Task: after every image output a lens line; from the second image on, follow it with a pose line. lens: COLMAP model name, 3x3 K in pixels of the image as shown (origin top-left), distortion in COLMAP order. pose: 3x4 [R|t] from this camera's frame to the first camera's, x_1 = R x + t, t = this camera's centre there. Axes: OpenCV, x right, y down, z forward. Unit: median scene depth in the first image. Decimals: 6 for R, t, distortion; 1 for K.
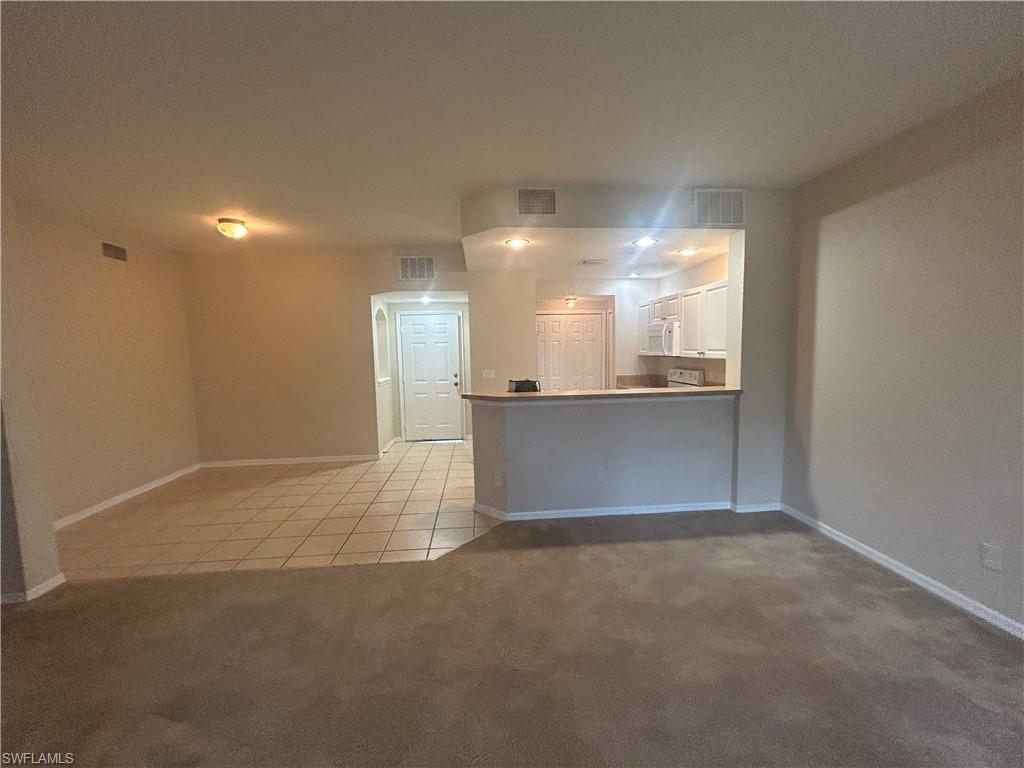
lens RADIAL K [[412.3, 0, 511.8], [0, 412.3, 386.1], [0, 0, 1]] dist [0.000032, 0.000337]
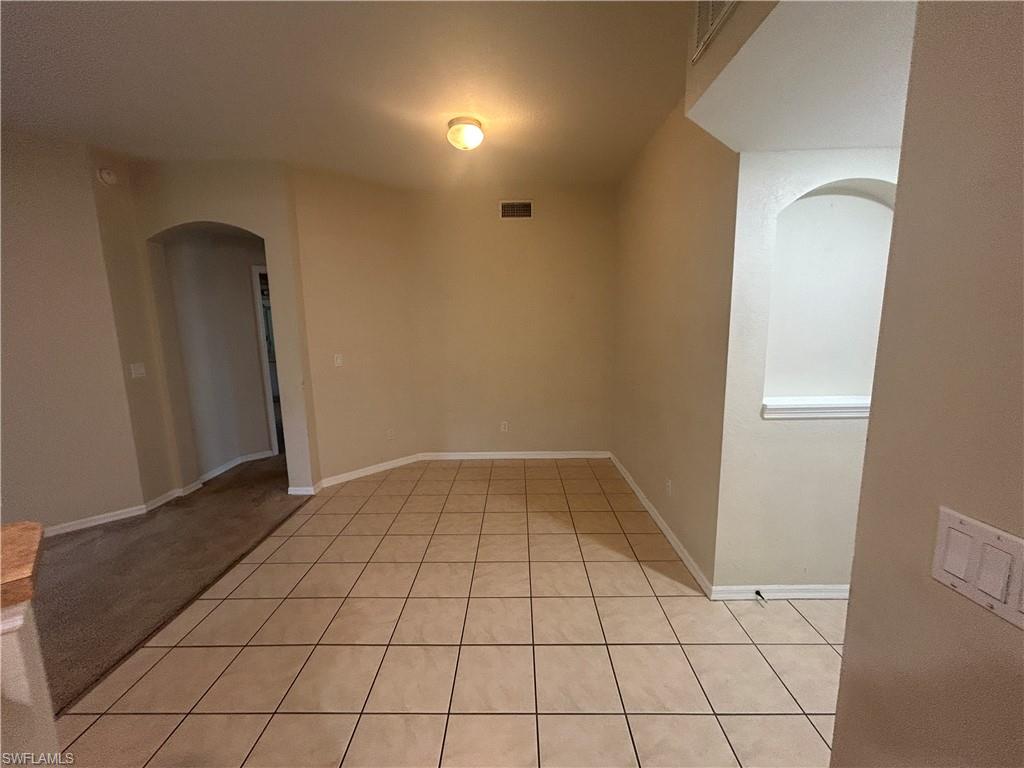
lens RADIAL K [[412.3, 0, 512.1], [0, 412.3, 386.2], [0, 0, 1]] dist [0.000032, 0.000337]
pose [[-0.108620, 0.175601, -0.978451, 0.044912], [-0.065553, 0.980867, 0.183311, -0.089837], [0.991920, 0.084052, -0.095031, 1.019442]]
